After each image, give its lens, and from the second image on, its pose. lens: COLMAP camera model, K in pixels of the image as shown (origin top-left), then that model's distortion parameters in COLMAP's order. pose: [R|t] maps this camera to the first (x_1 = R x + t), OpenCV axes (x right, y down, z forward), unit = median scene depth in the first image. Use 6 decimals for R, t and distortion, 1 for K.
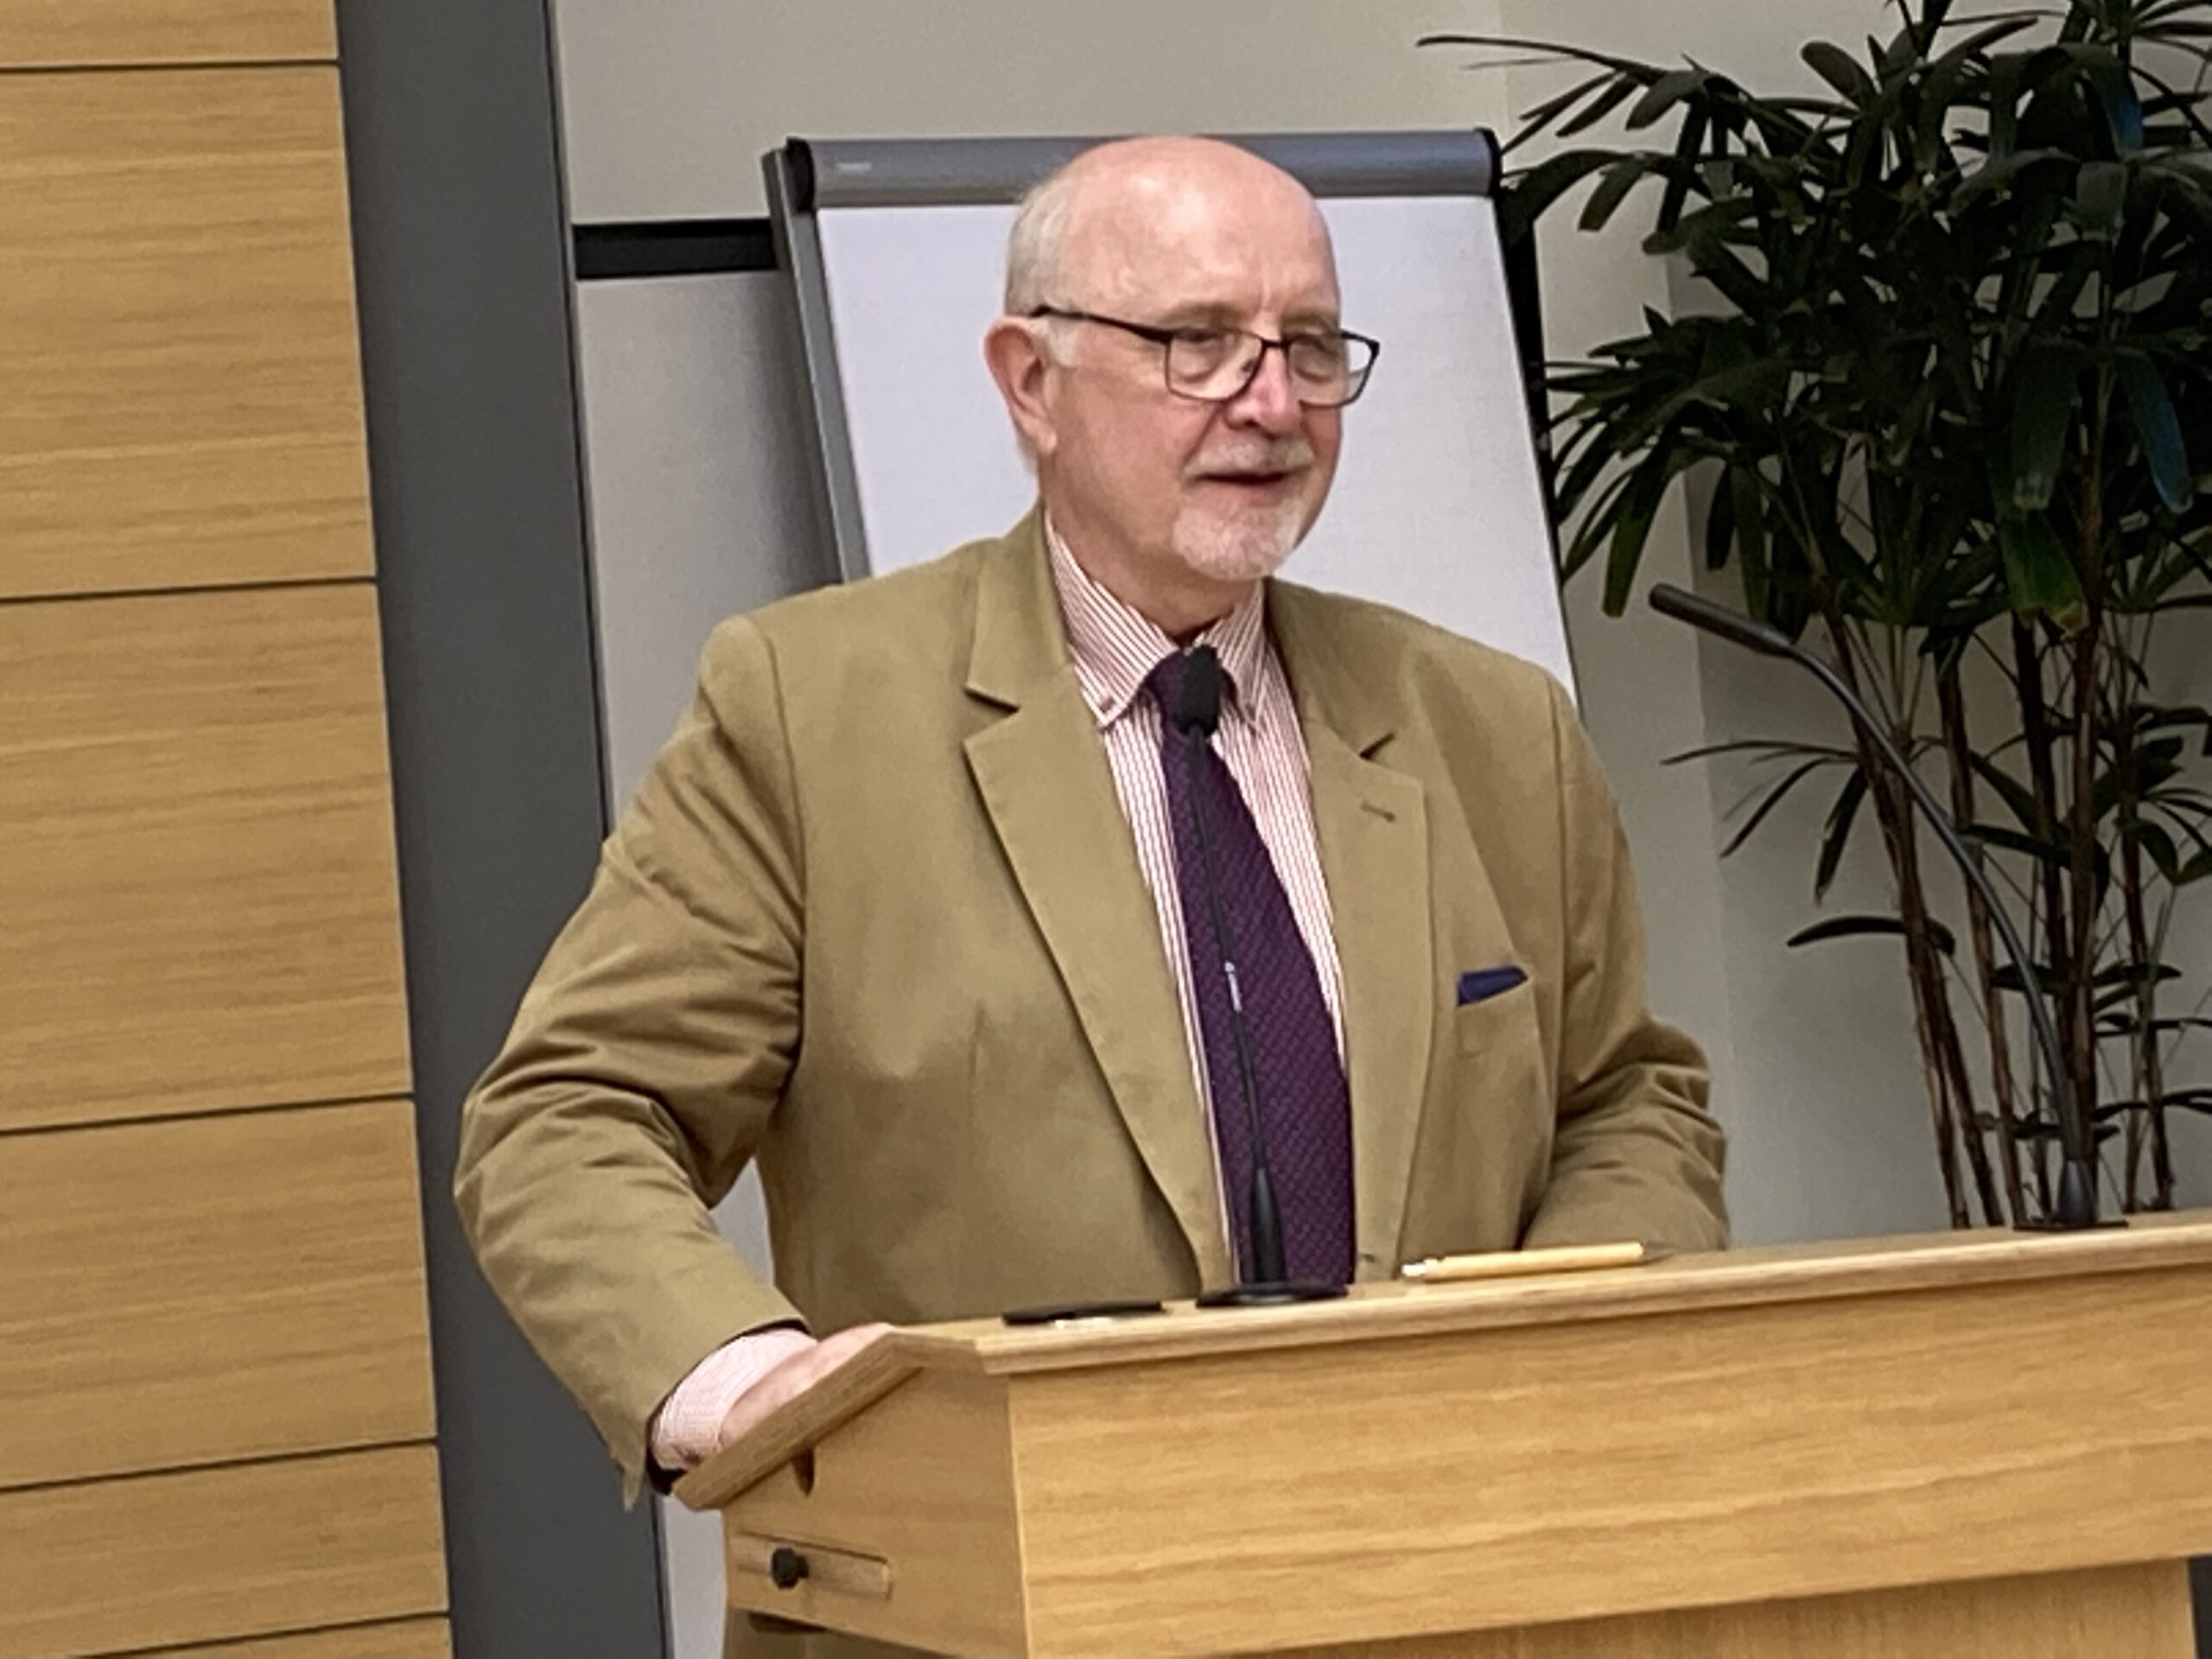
lens RADIAL K [[9108.6, 0, 1105.9], [0, 9108.6, 829.5], [0, 0, 1]] dist [-0.113937, 0.000000]
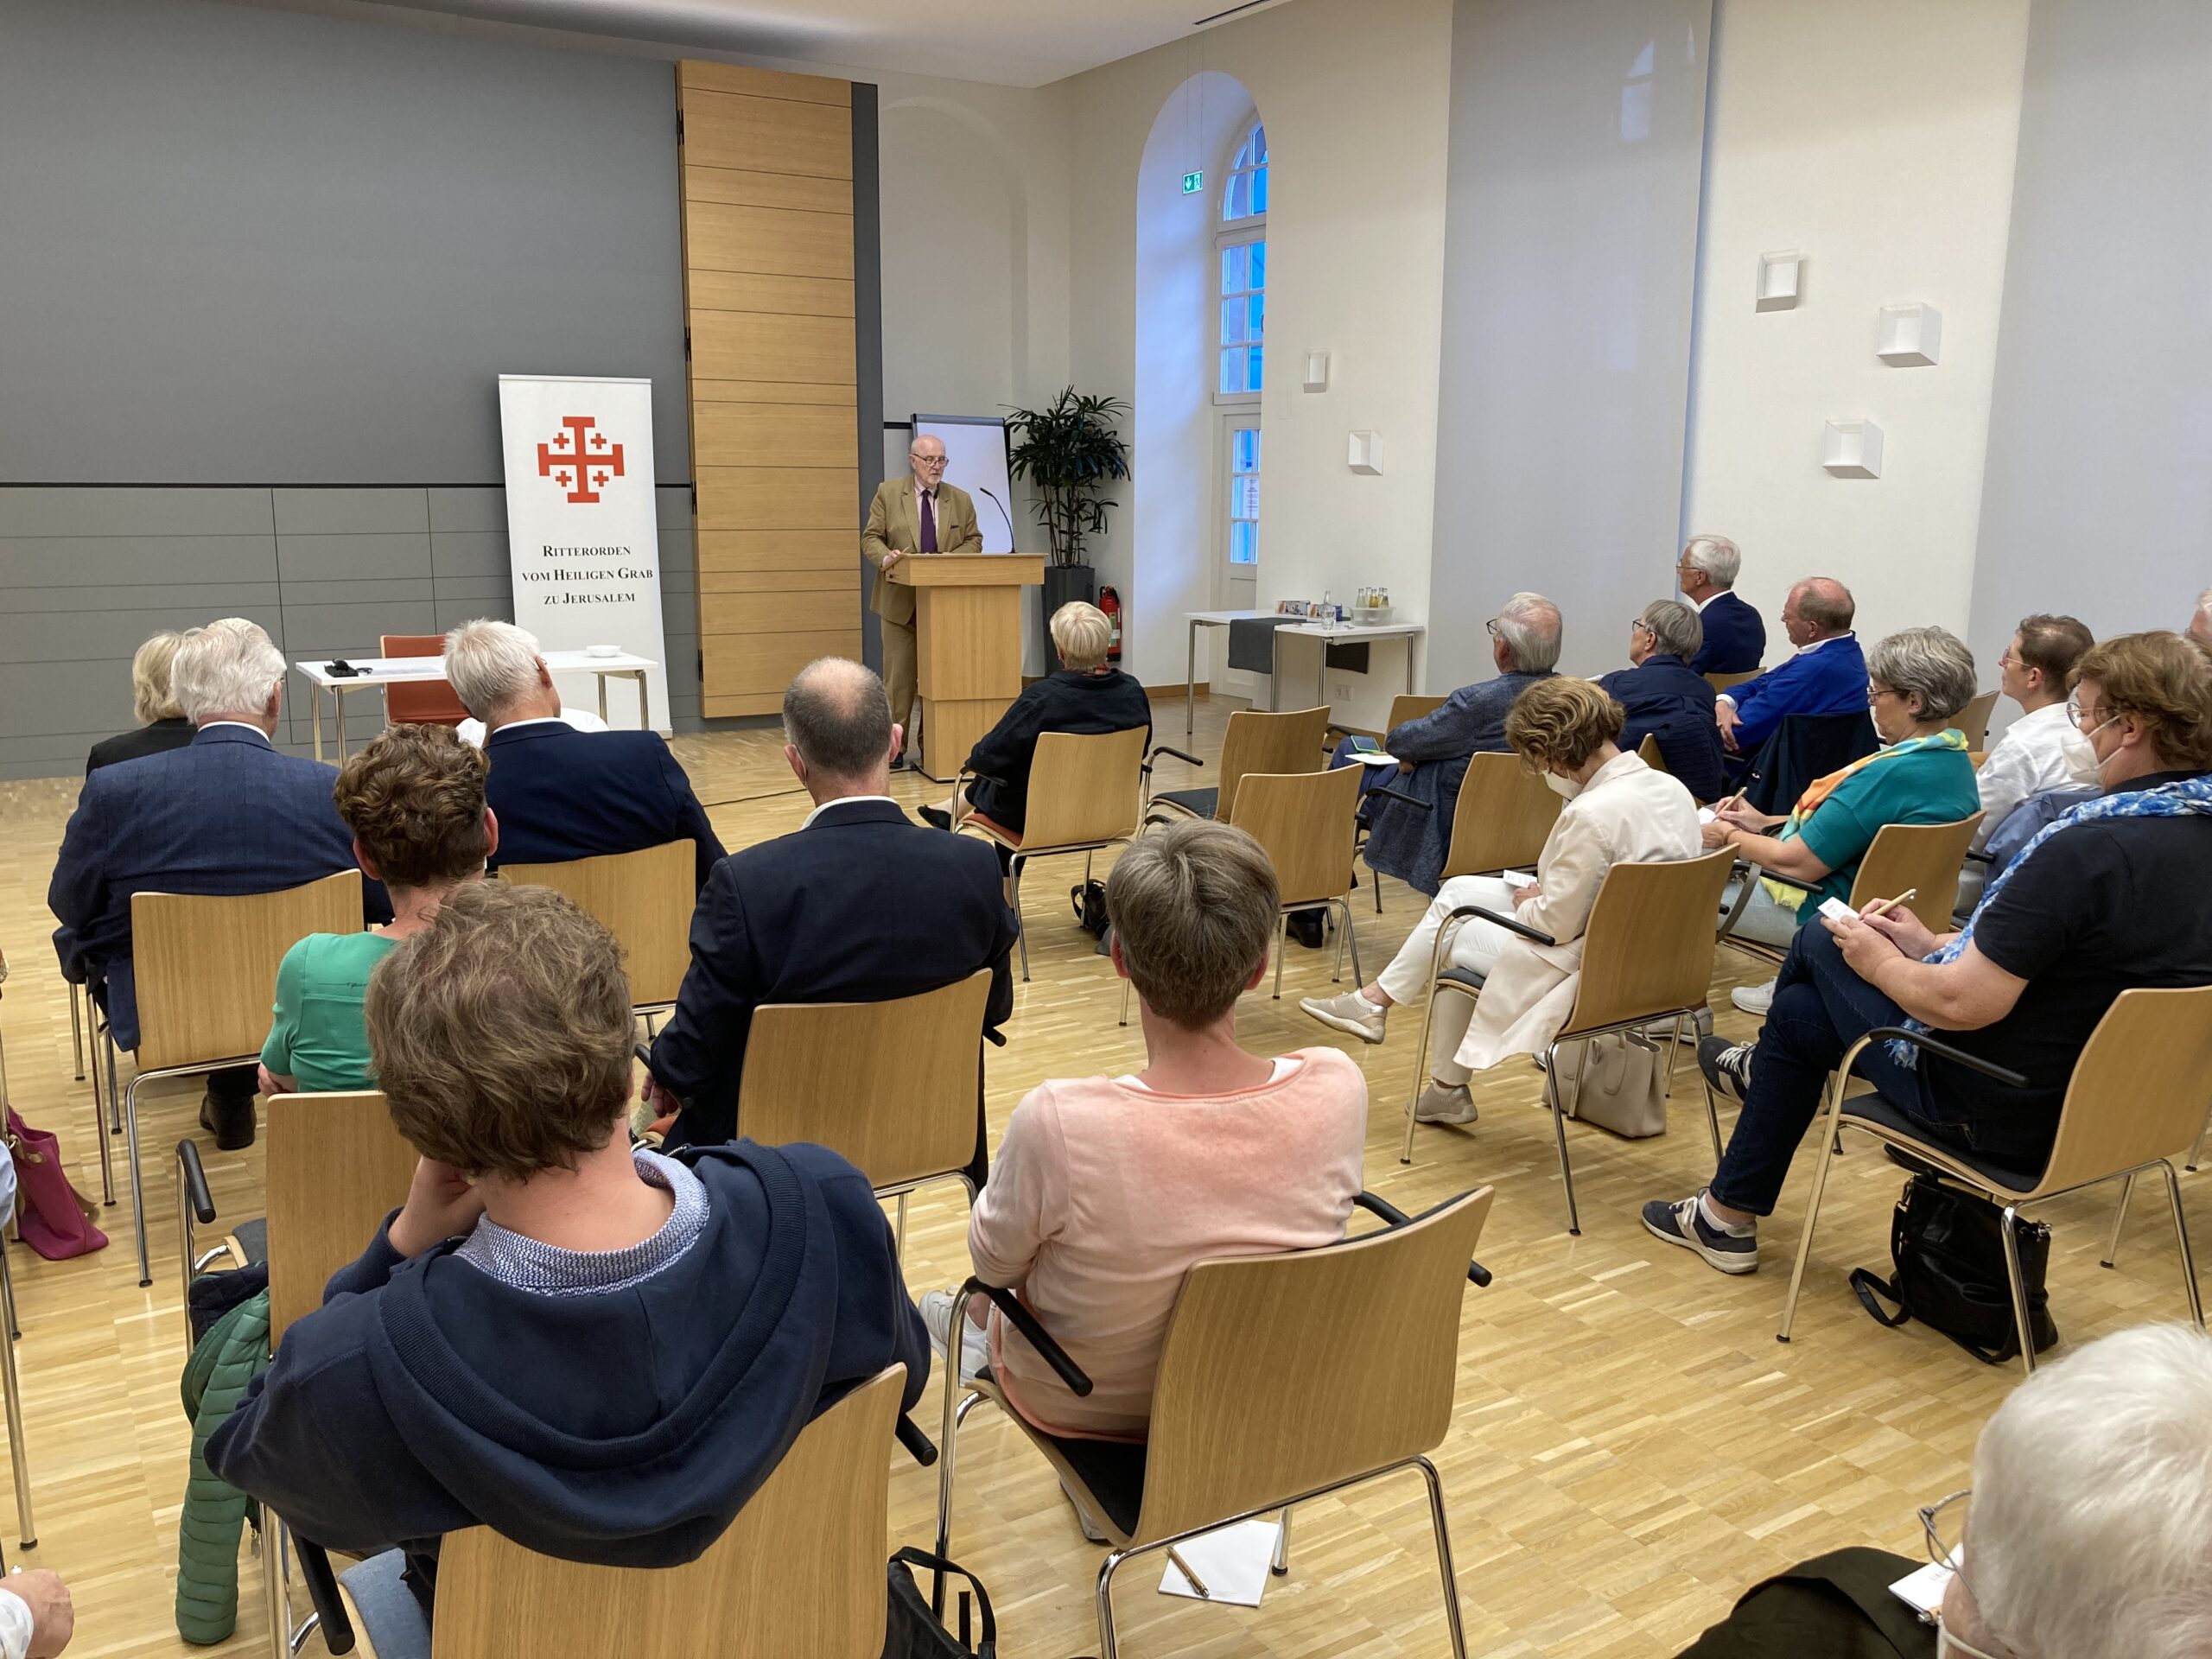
lens RADIAL K [[1805.5, 0, 1105.5], [0, 1805.5, 828.1], [0, 0, 1]] dist [-0.000406, -0.000035]
pose [[0.996983, 0.065888, 0.041021, 0.089048], [-0.072299, 0.980617, 0.182107, -0.019904], [-0.028228, -0.184524, 0.982423, -0.592565]]
